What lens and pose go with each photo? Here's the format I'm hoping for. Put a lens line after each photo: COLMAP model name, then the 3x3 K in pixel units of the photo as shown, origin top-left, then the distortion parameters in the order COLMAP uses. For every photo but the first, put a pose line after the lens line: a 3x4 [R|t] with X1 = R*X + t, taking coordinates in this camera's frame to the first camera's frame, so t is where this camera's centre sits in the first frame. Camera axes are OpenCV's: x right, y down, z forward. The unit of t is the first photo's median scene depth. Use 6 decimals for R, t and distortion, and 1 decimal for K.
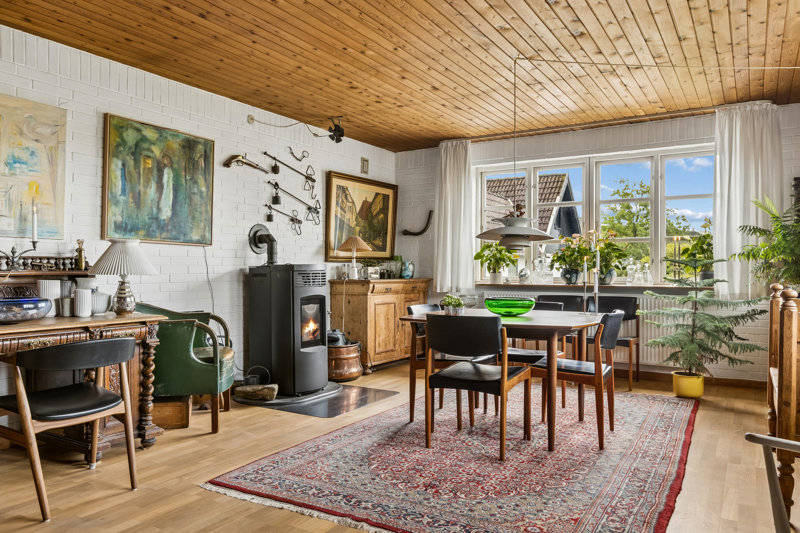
lens RADIAL K [[586.5, 0, 377.4], [0, 586.5, 272.8], [0, 0, 1]] dist [-0.001946, -0.001147]
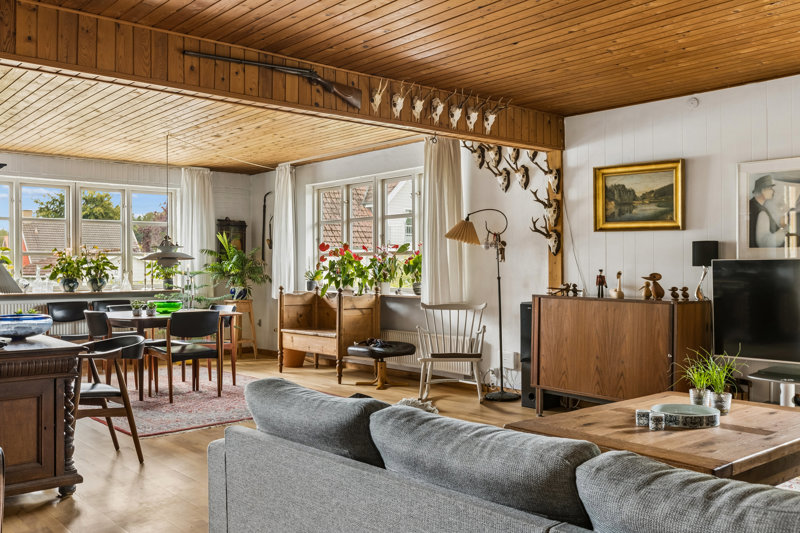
lens RADIAL K [[757.8, 0, 400.3], [0, 757.8, 266.1], [0, 0, 1]] dist [-0.004623, 0.000000]
pose [[0.304600, -0.000822, 0.952480, -1.129916], [0.011322, 0.999932, -0.002758, -0.025344], [-0.952413, 0.011624, 0.304588, -0.095914]]
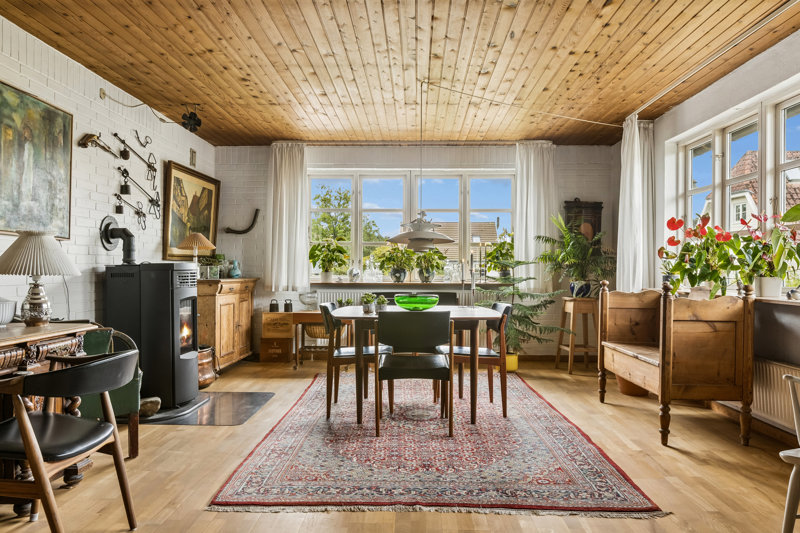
lens RADIAL K [[586.5, 0, 384.0], [0, 586.5, 273.0], [0, 0, 1]] dist [-0.001946, -0.001147]
pose [[0.862923, -0.000982, 0.505334, -0.331127], [-0.000417, 0.999996, 0.002657, -0.001452], [-0.505335, -0.002504, 0.862920, 0.055555]]
